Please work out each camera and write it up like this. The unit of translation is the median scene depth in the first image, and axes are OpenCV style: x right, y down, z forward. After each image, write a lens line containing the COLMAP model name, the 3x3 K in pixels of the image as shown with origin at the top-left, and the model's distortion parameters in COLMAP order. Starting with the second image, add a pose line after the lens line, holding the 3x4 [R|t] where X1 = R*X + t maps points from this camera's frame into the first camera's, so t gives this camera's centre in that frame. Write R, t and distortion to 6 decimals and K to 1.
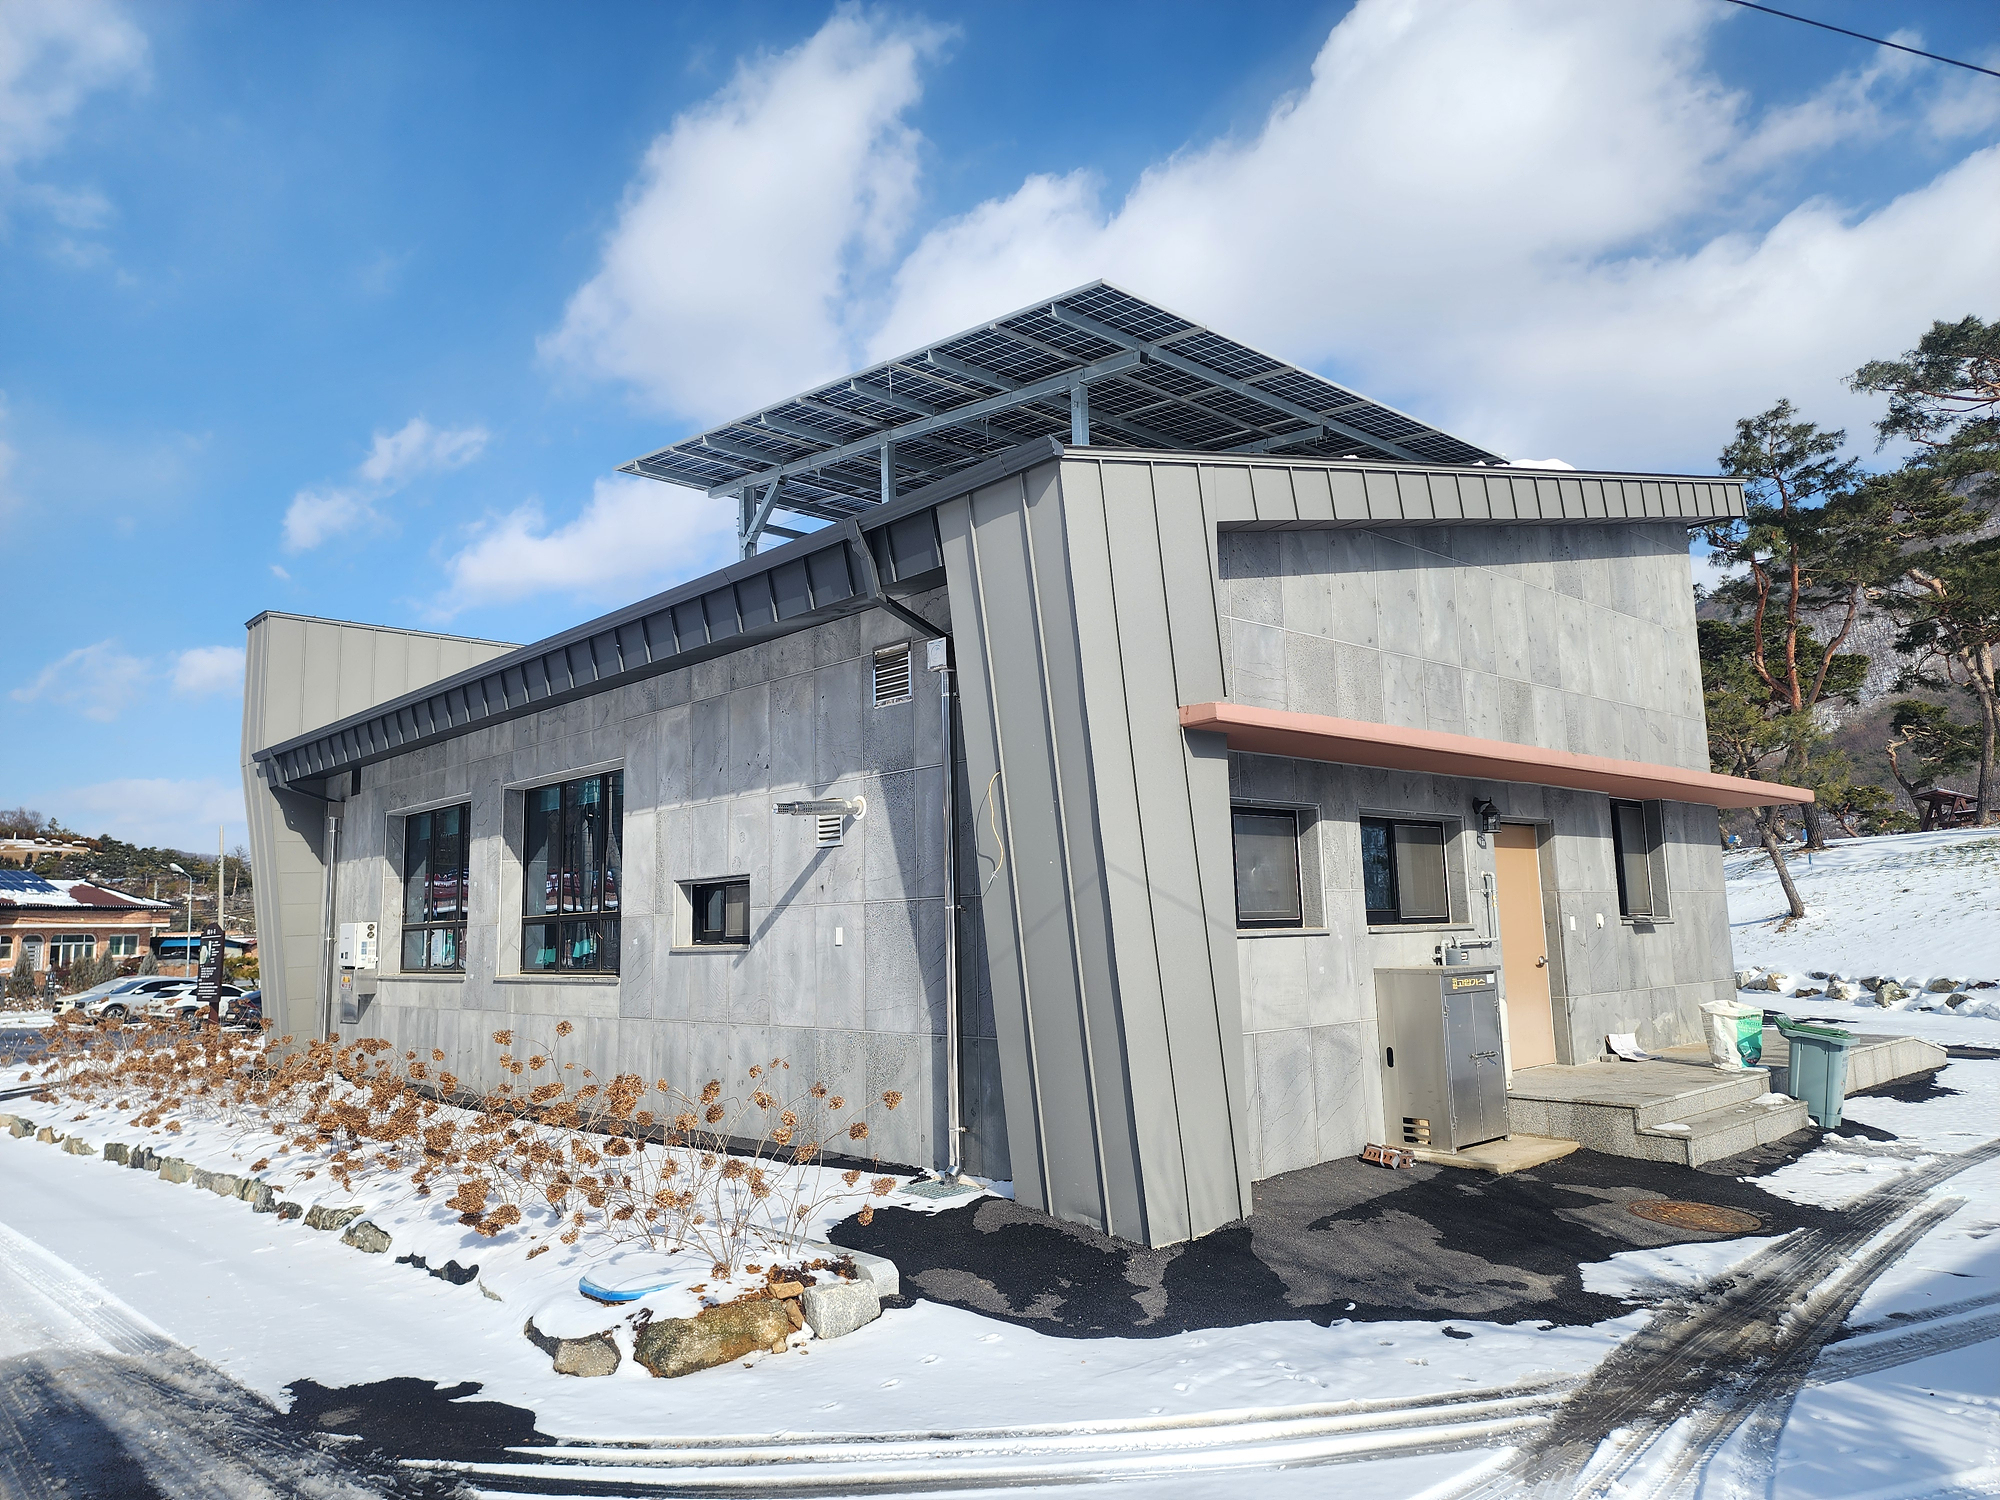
lens RADIAL K [[1342.3, 0, 1005.9], [0, 1342.3, 764.8], [0, 0, 1]] dist [0.072071, -0.051092]
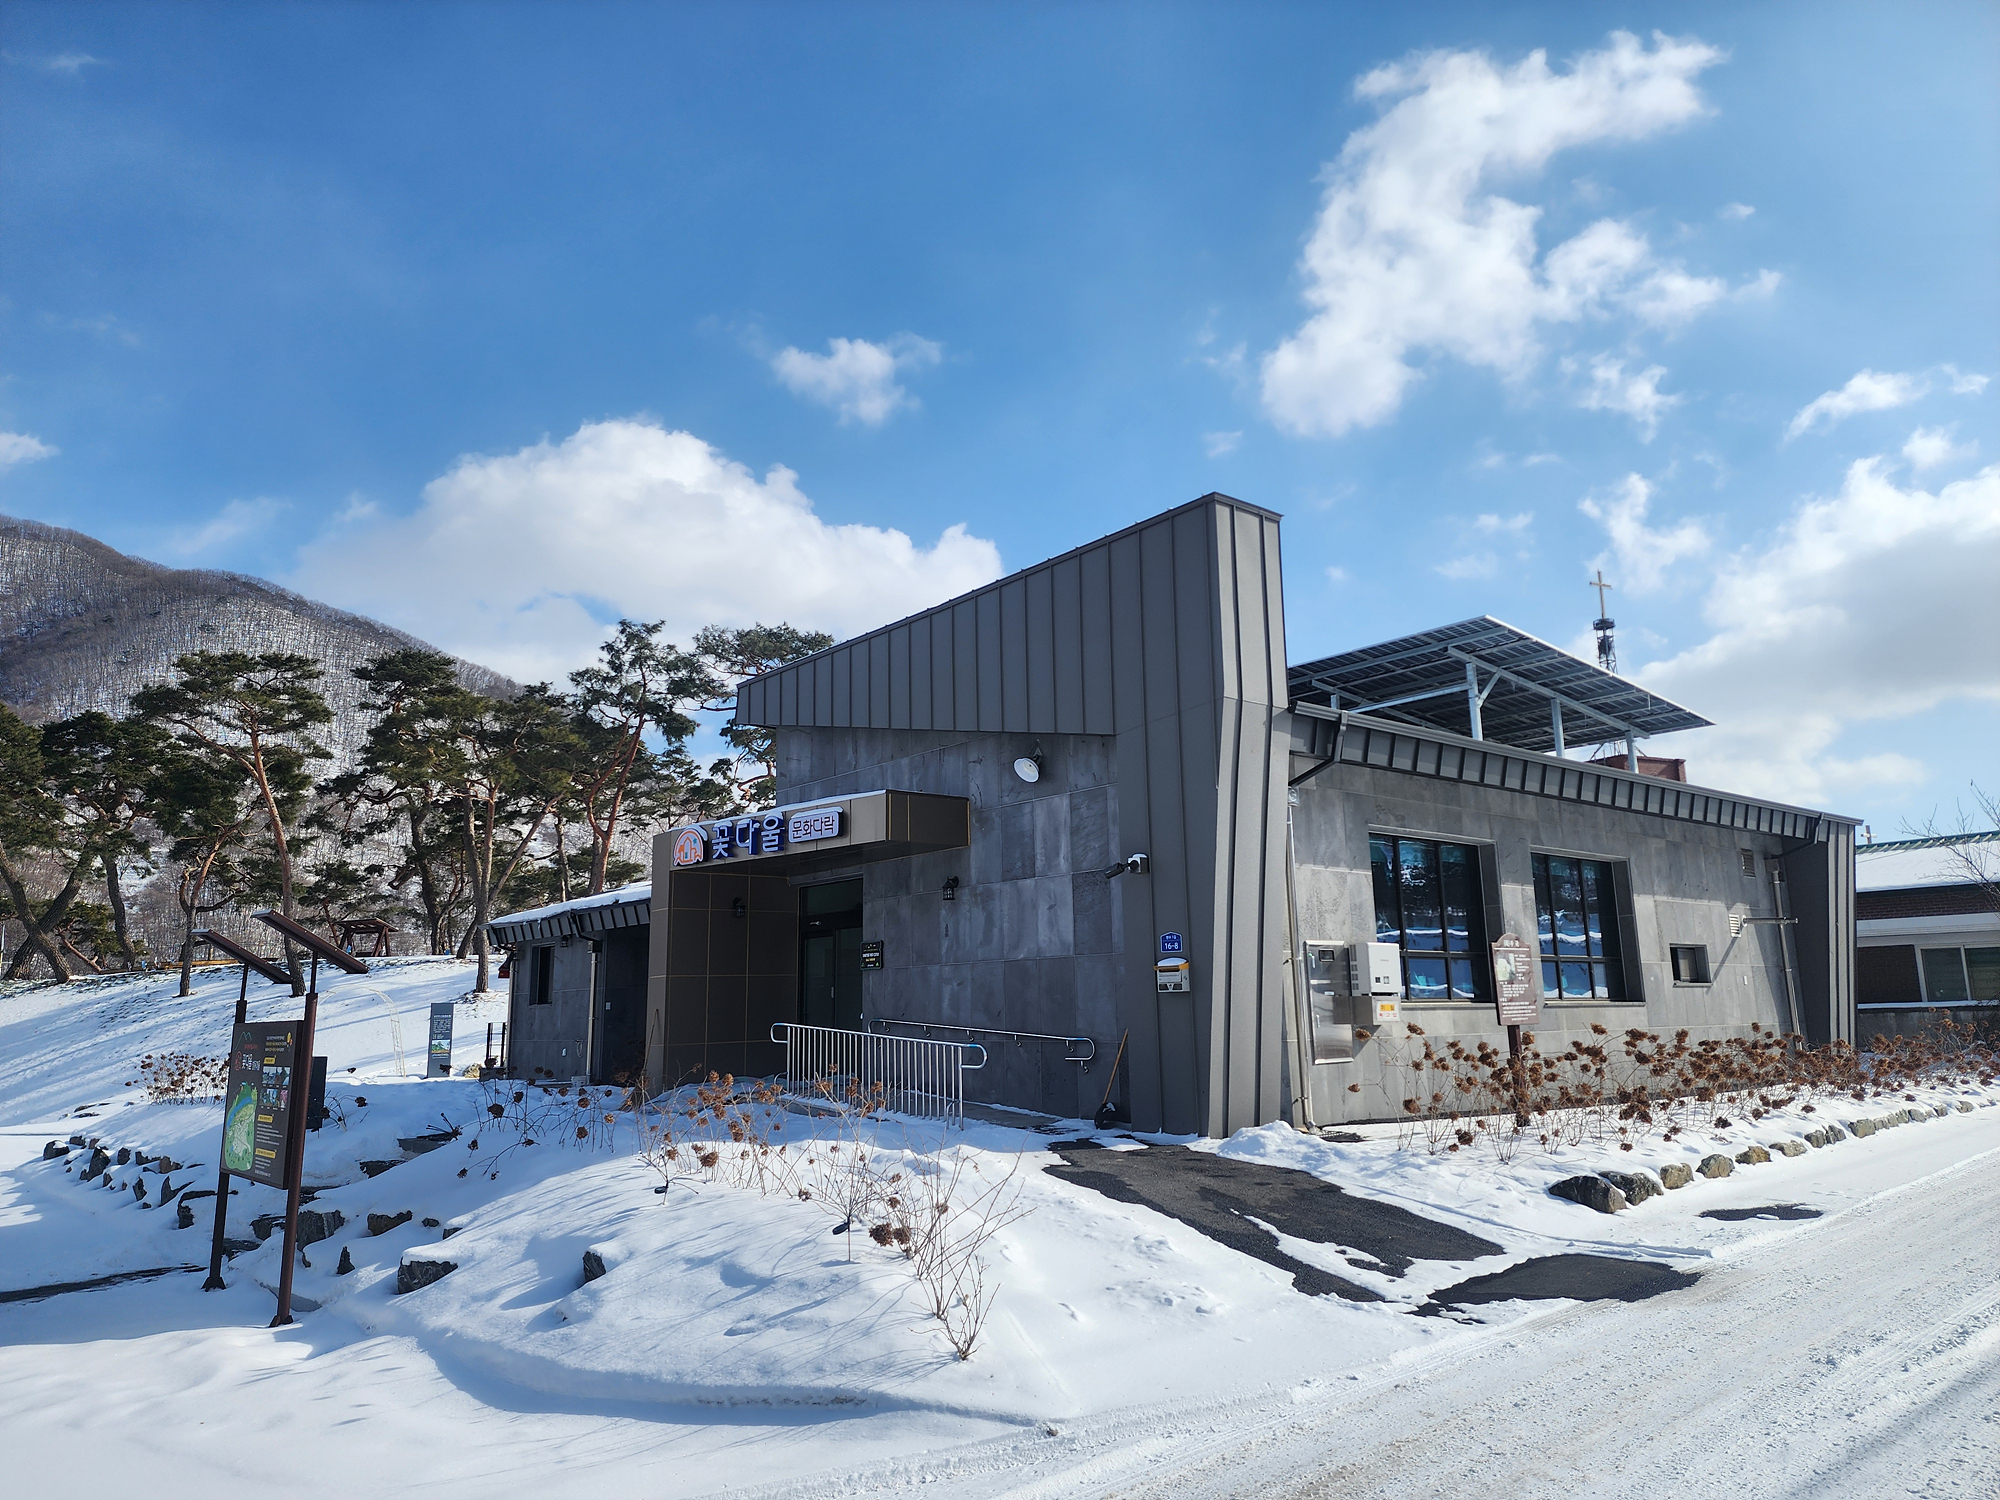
lens RADIAL K [[1296.4, 0, 1015.1], [0, 1296.4, 751.6], [0, 0, 1]] dist [-0.001236, -0.002005]
pose [[0.054824, 0.218383, 0.974322, -1.897025], [-0.106774, 0.971477, -0.211737, 0.280505], [-0.992771, -0.092424, 0.076578, 1.694875]]
